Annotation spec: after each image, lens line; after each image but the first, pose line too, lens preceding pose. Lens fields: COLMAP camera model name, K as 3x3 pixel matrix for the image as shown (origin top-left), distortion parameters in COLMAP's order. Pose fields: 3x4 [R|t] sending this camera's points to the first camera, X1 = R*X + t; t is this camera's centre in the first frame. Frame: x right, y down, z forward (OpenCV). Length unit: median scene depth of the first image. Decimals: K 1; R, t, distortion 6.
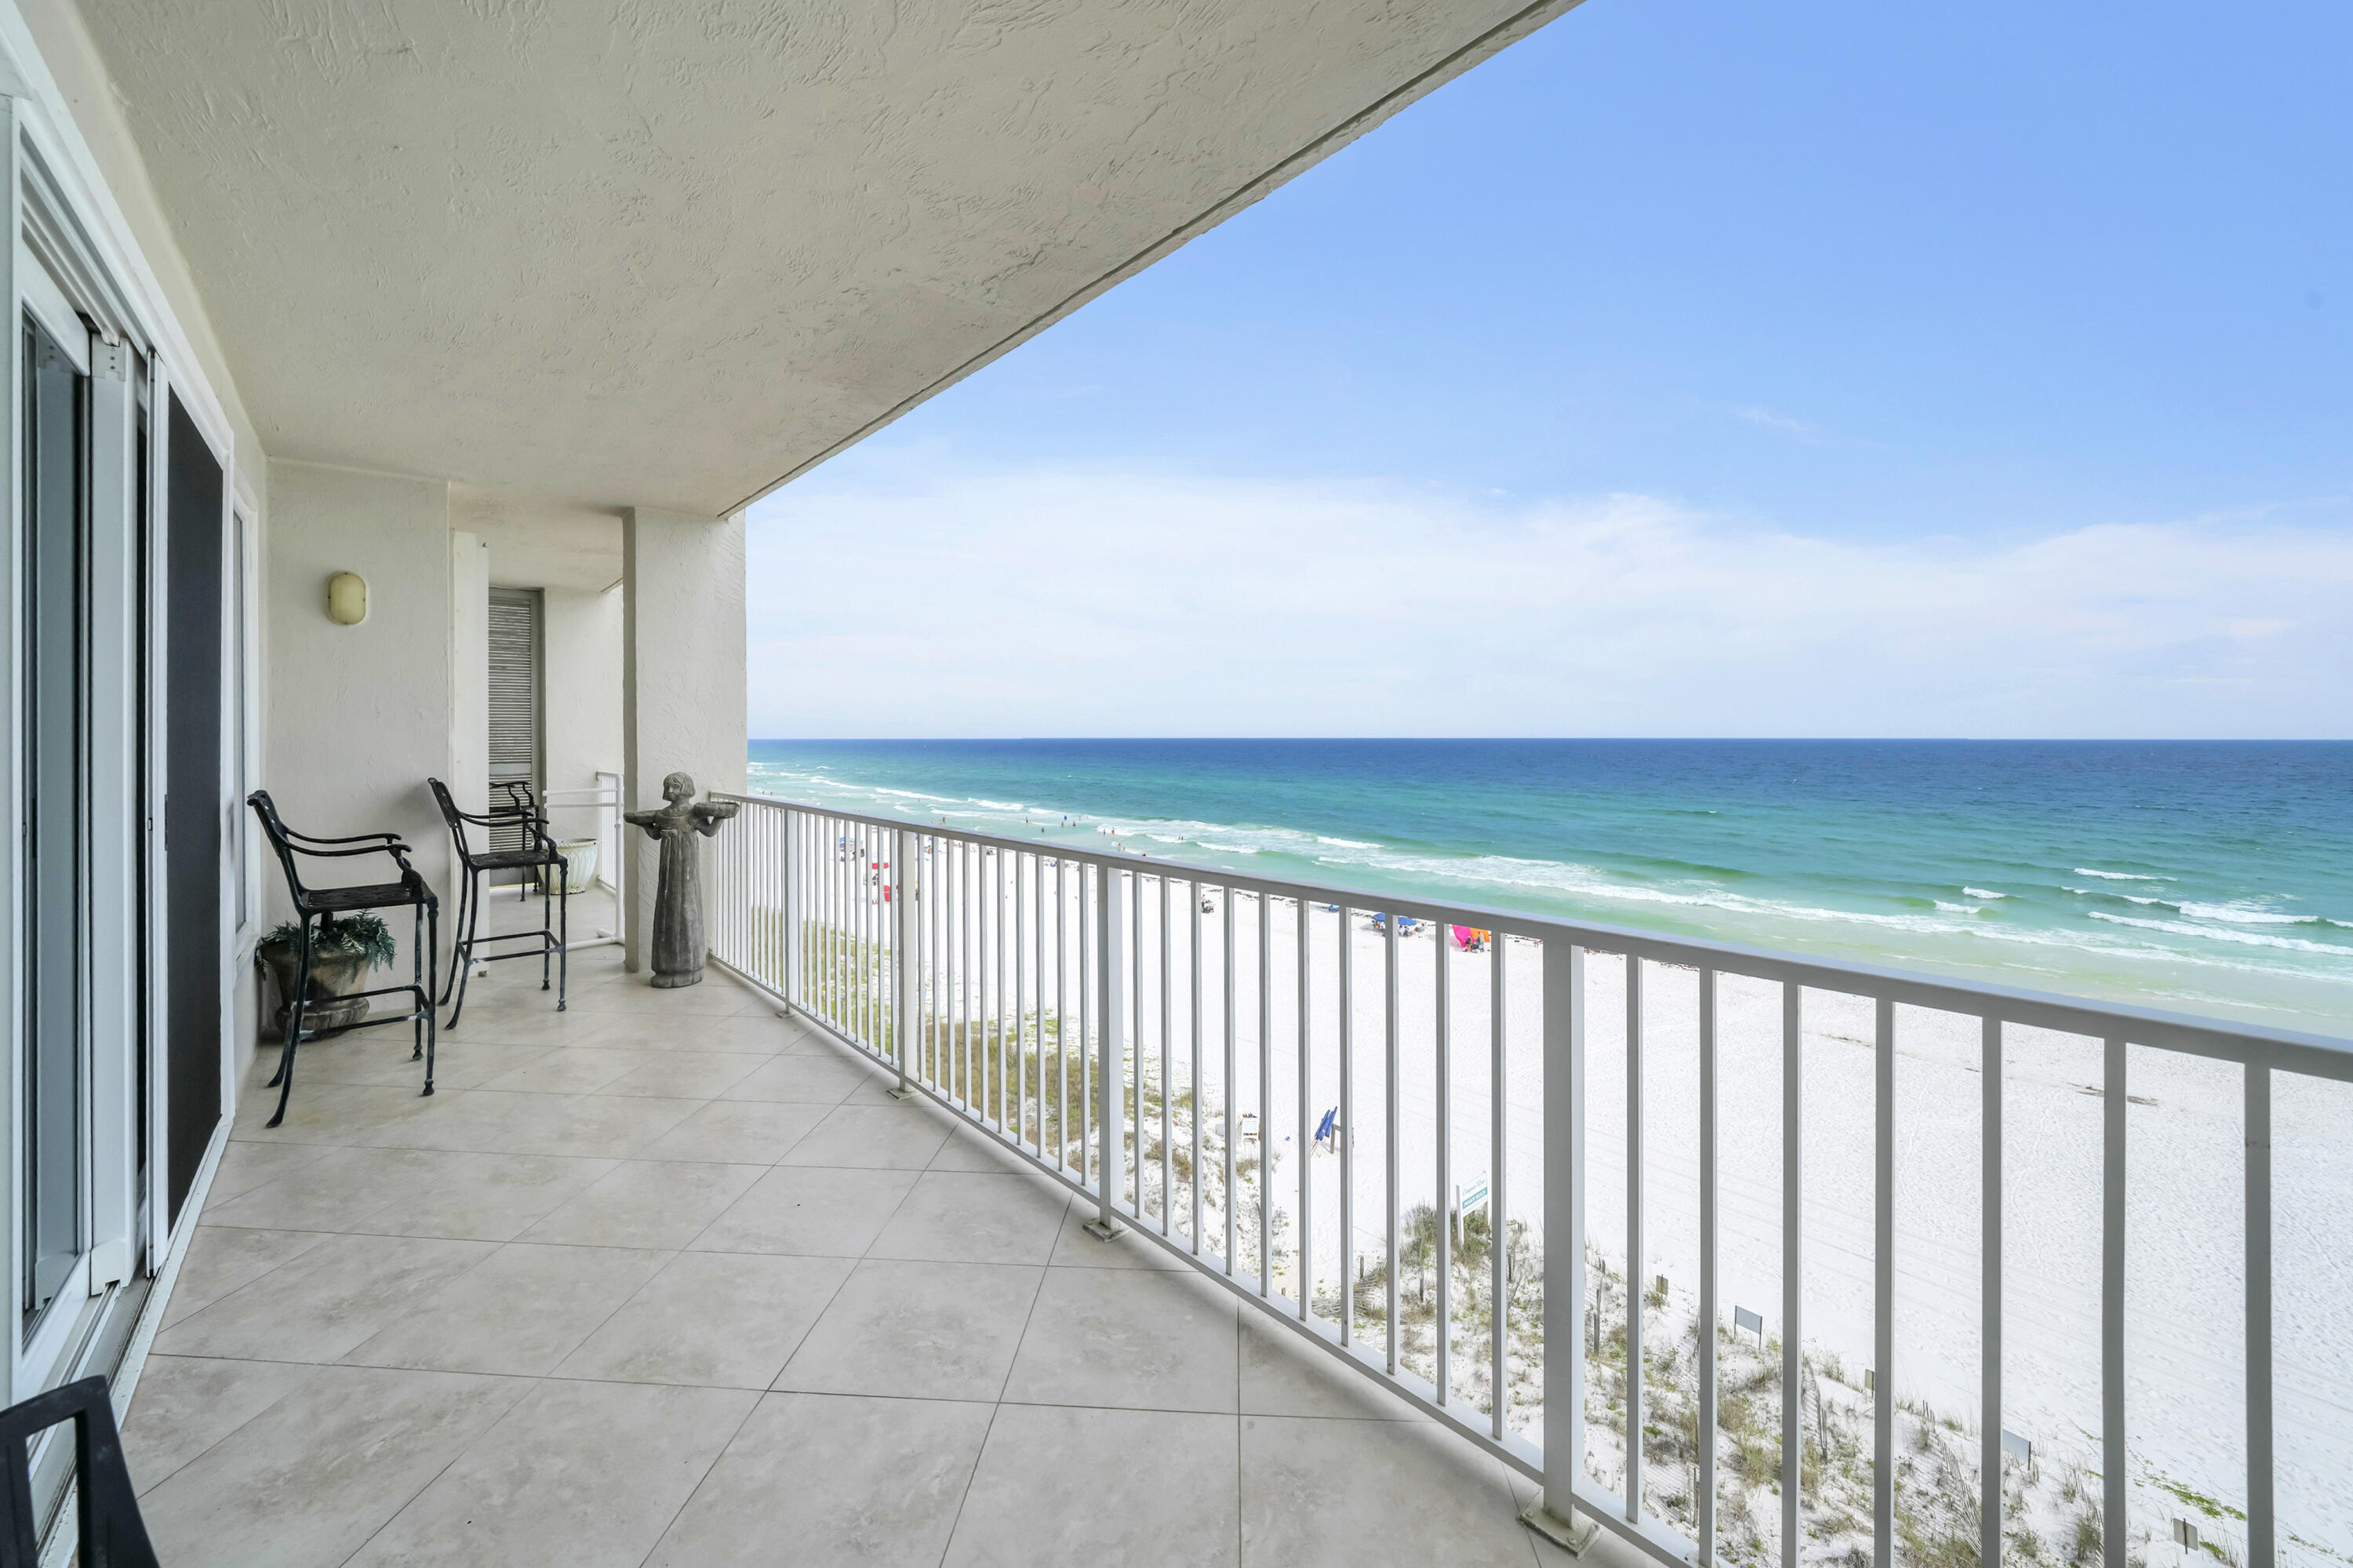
lens RADIAL K [[919.7, 0, 1184.1], [0, 919.7, 752.5], [0, 0, 1]] dist [-0.011046, 0.001966]
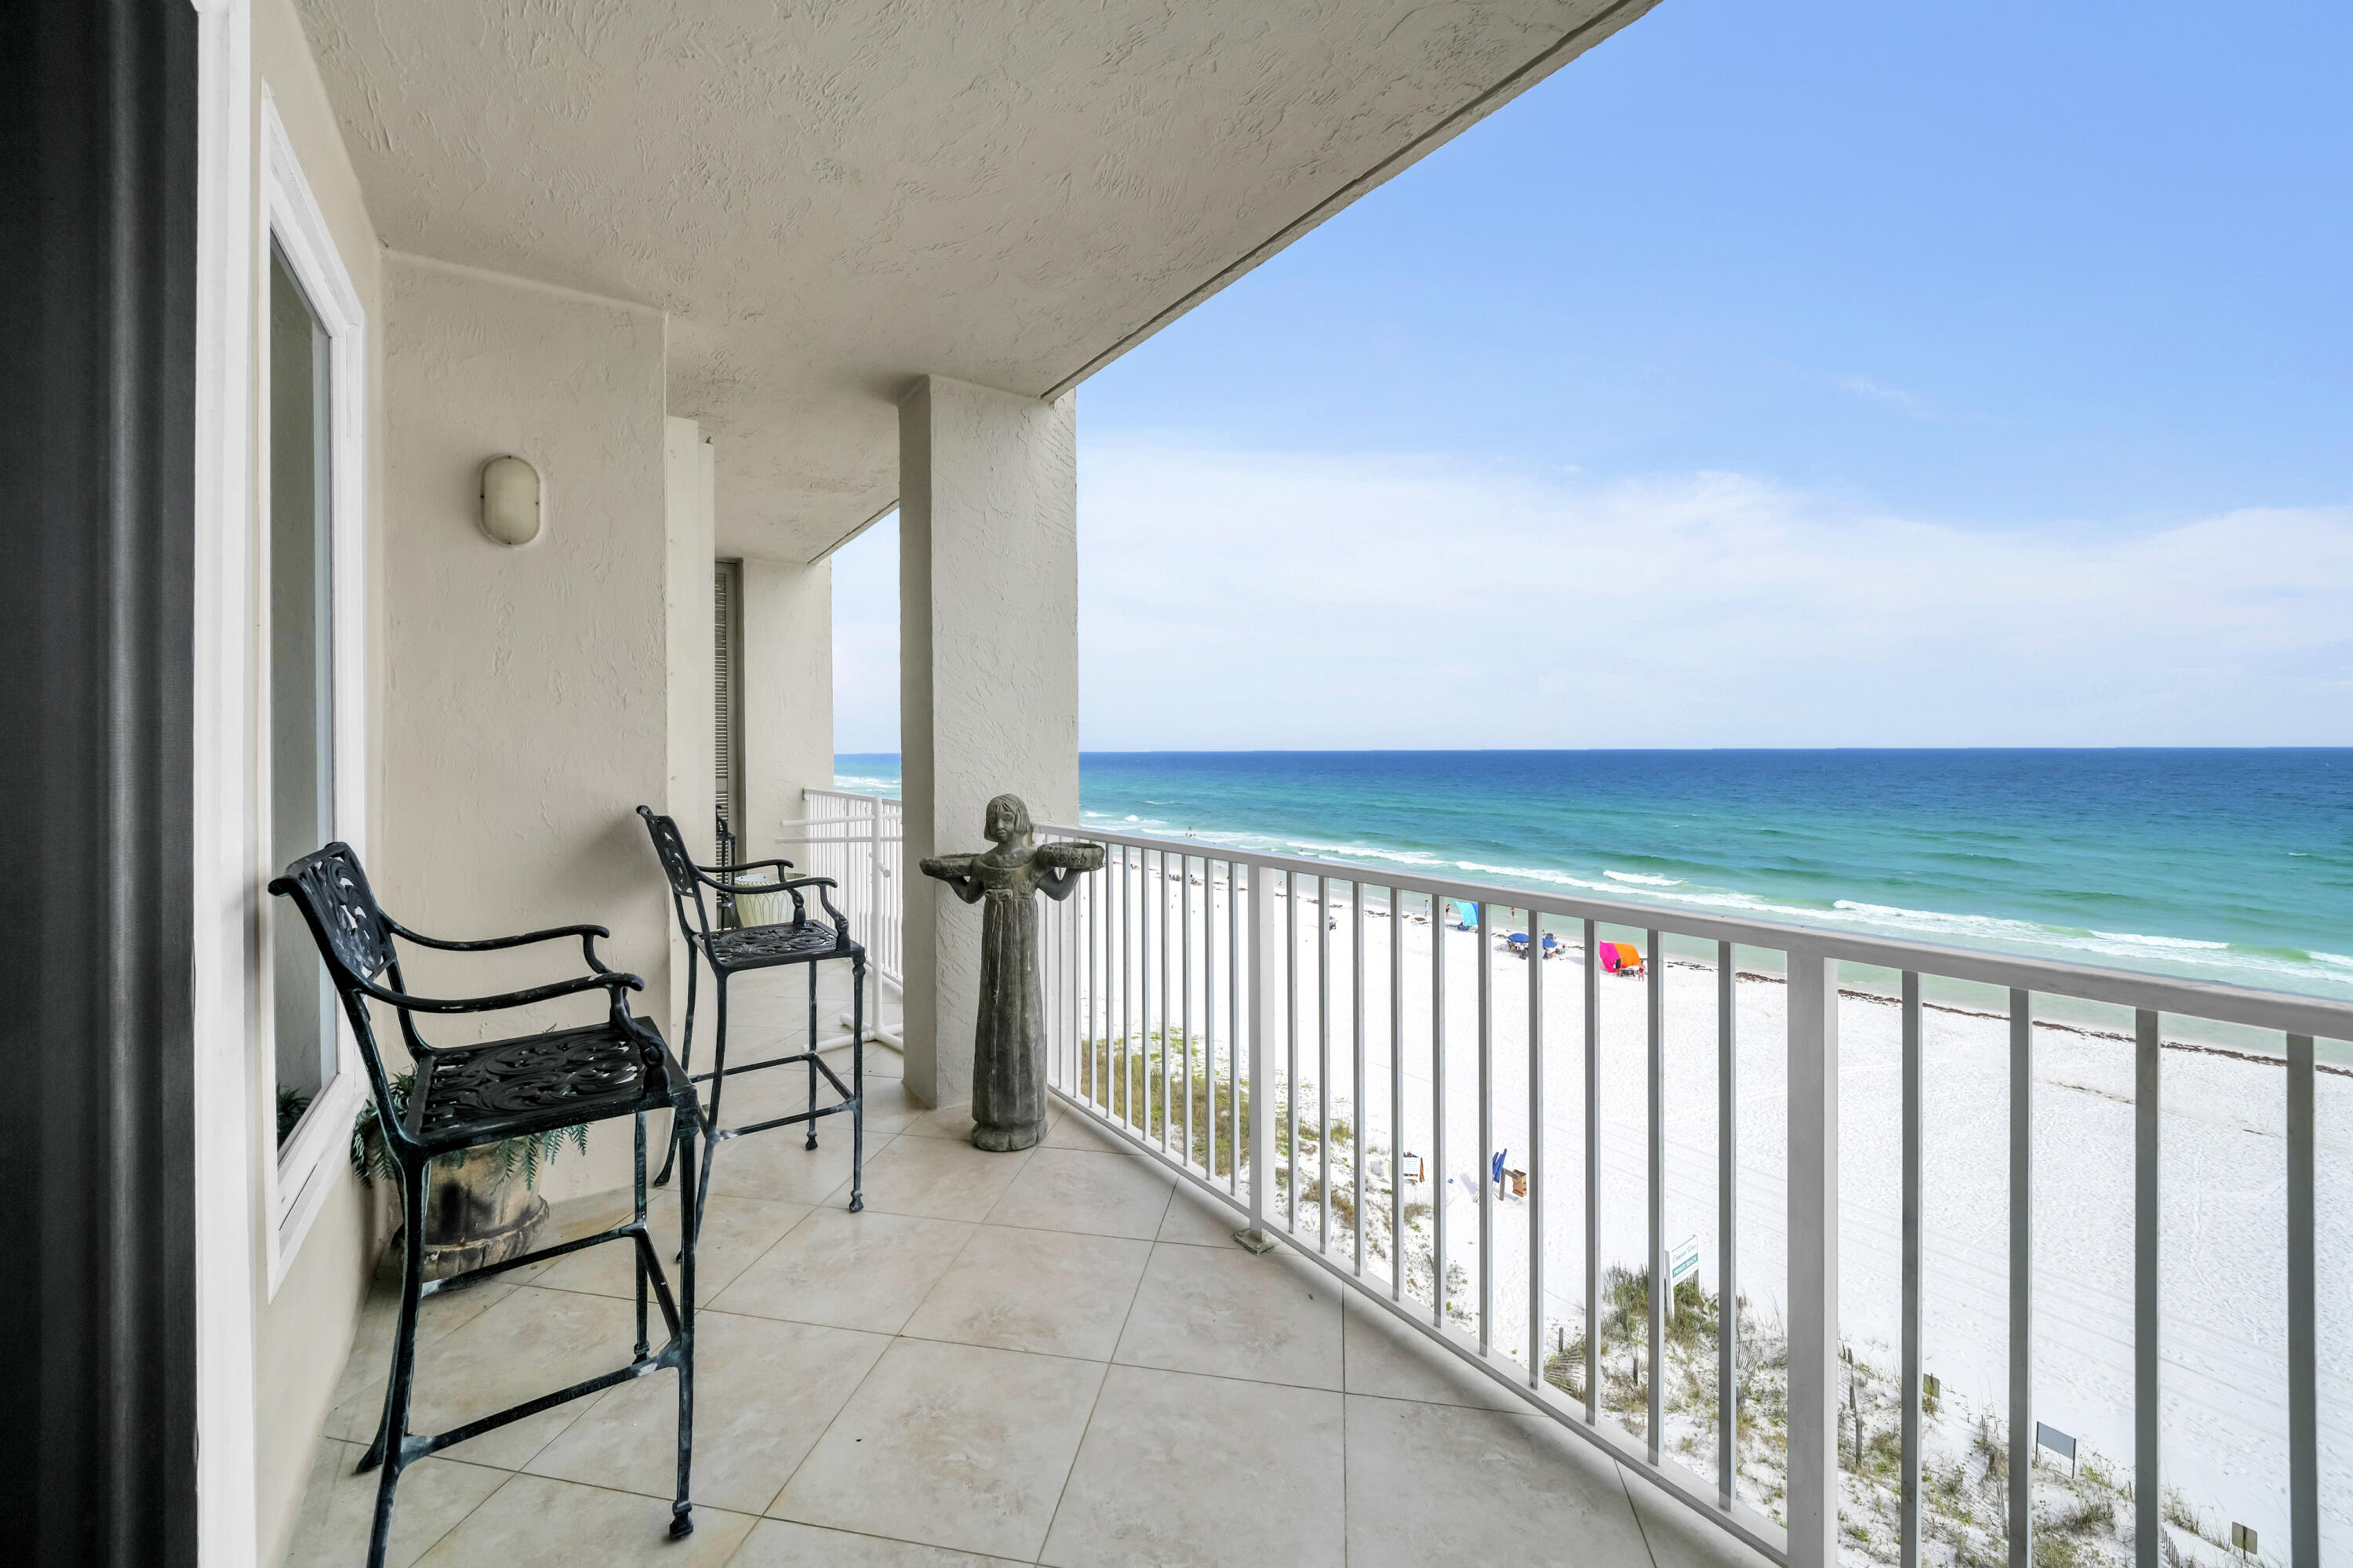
lens RADIAL K [[919.7, 0, 1194.5], [0, 919.7, 764.5], [0, 0, 1]] dist [-0.011046, 0.001966]
pose [[0.994872, -0.000368, -0.101141, -0.092914], [0.000464, 0.999999, 0.000925, 0.000224], [0.101141, -0.000967, 0.994872, 0.101617]]
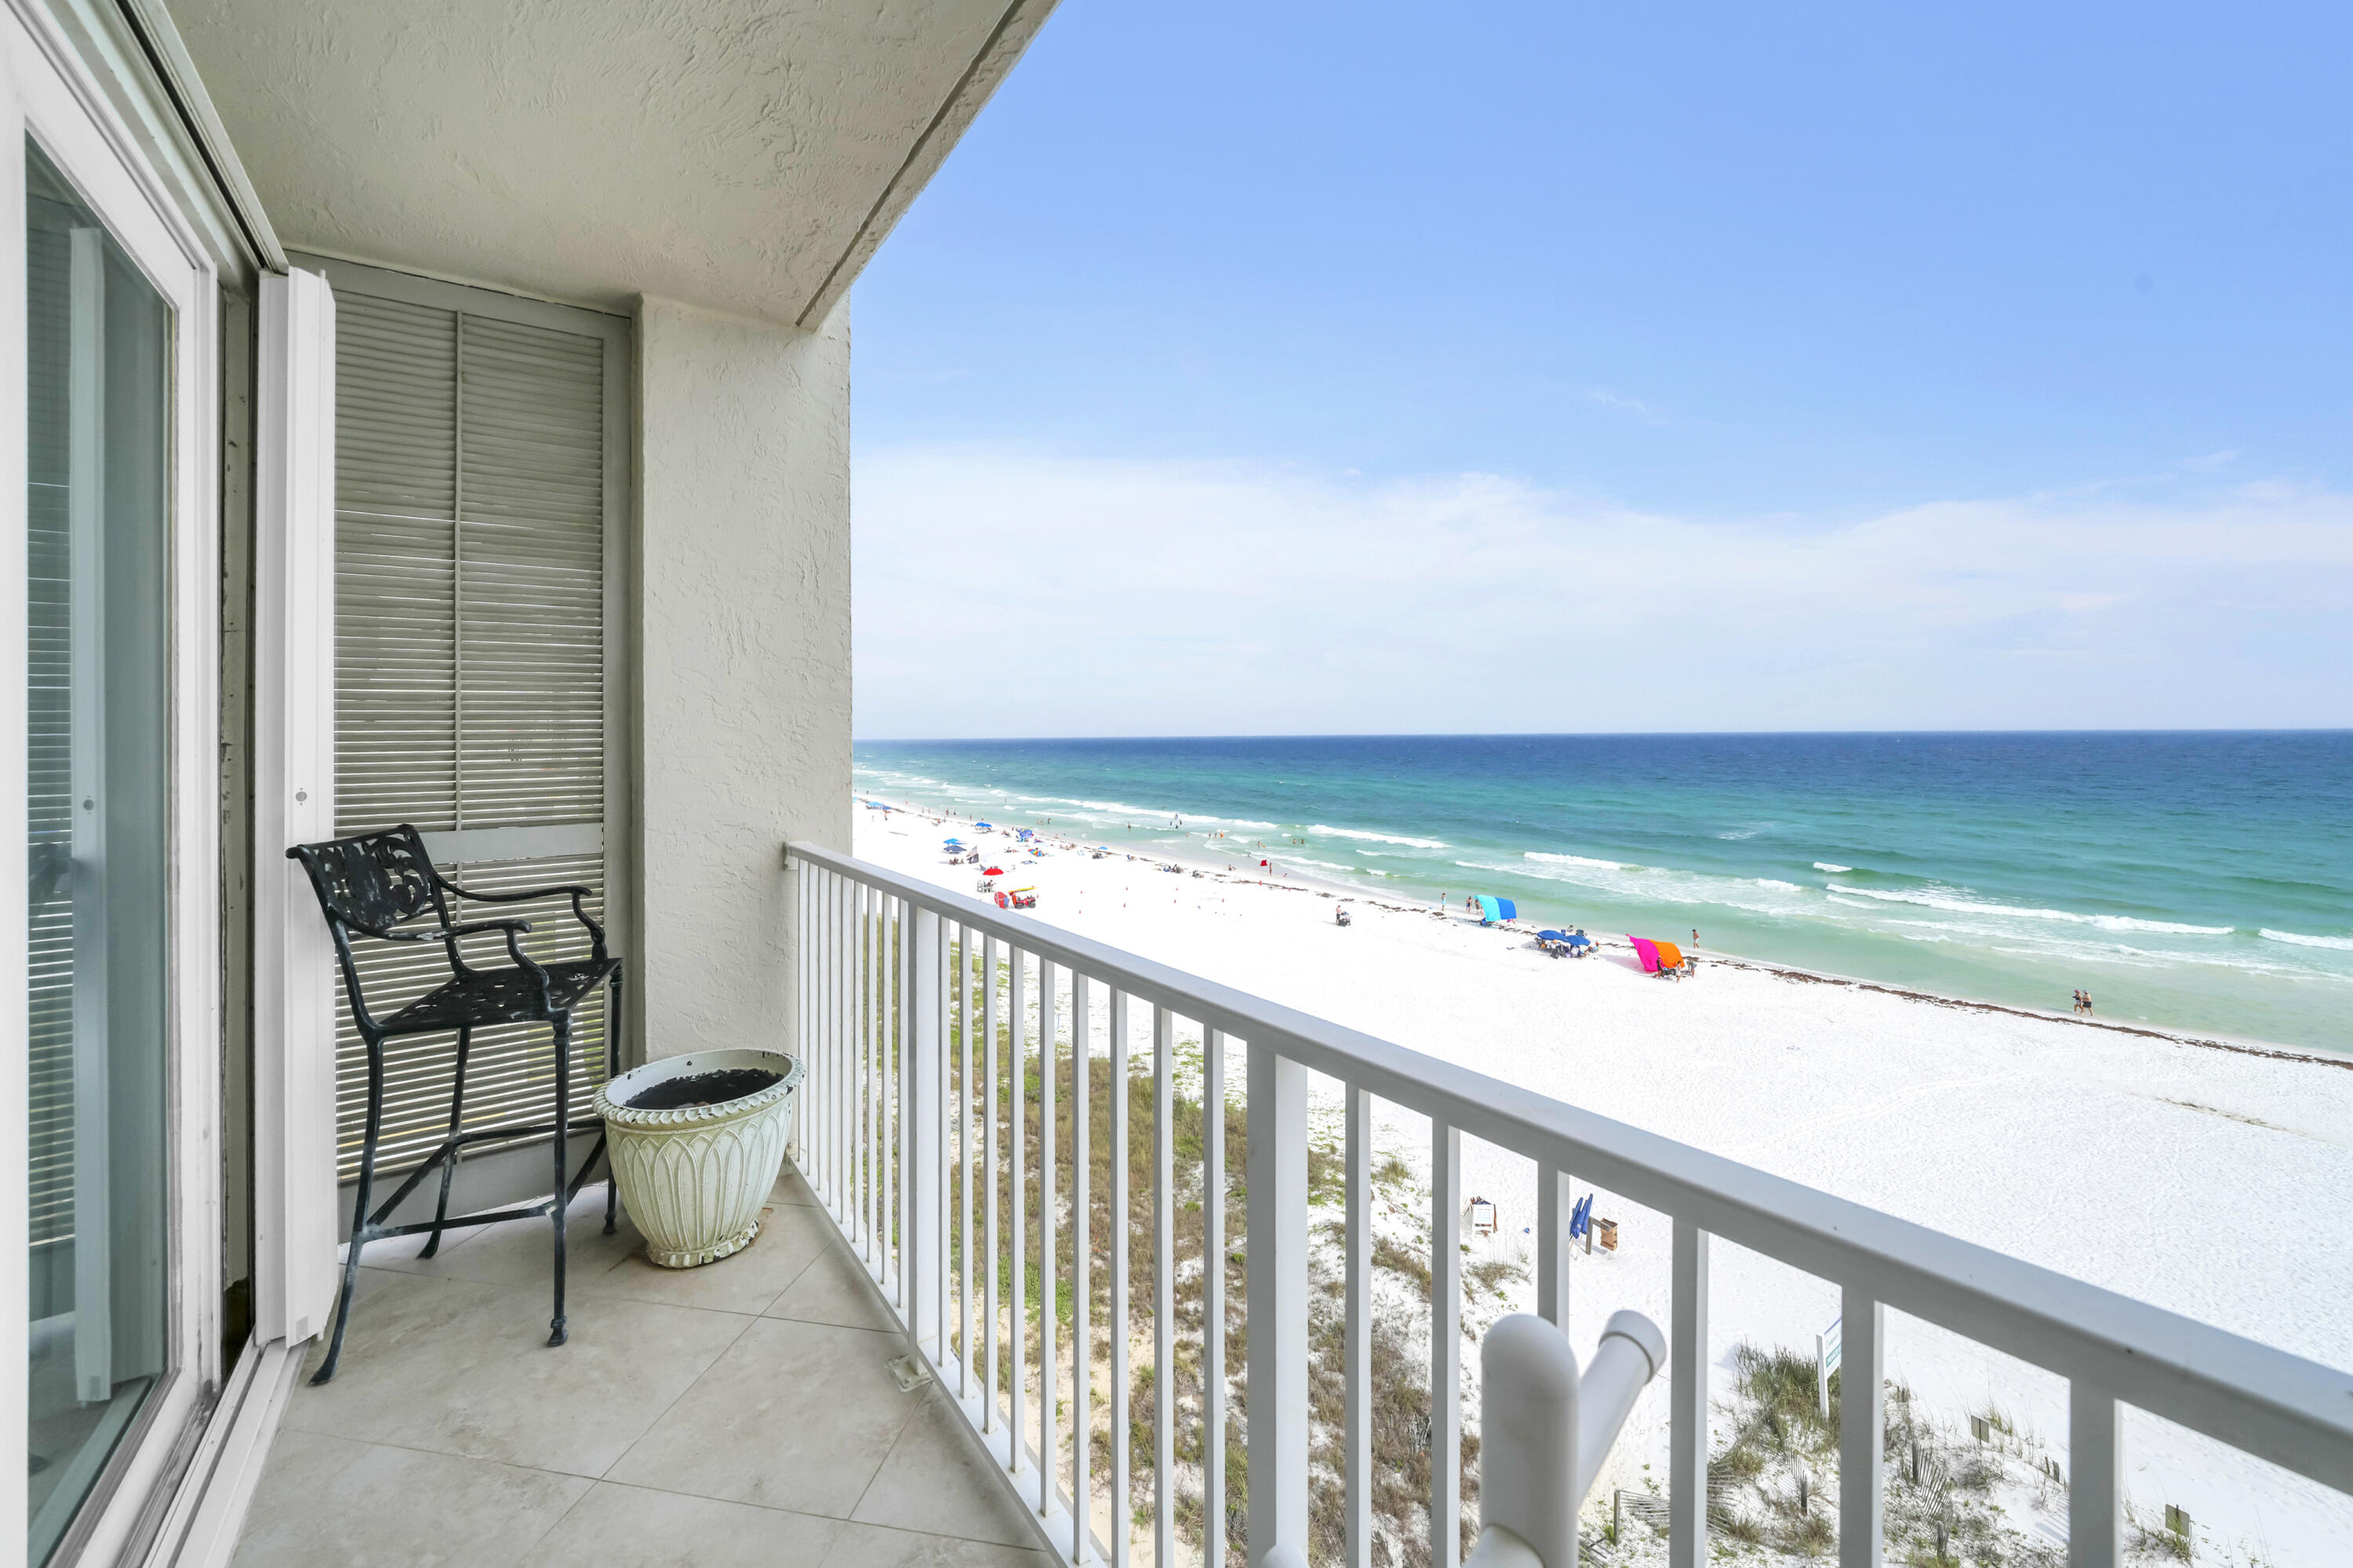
lens RADIAL K [[919.7, 0, 1197.0], [0, 919.7, 713.4], [0, 0, 1]] dist [-0.011046, 0.001966]
pose [[0.995621, -0.009520, -0.093000, -0.182397], [0.005566, 0.999073, -0.042684, -0.006163], [0.093320, 0.041980, 0.994751, 0.268973]]
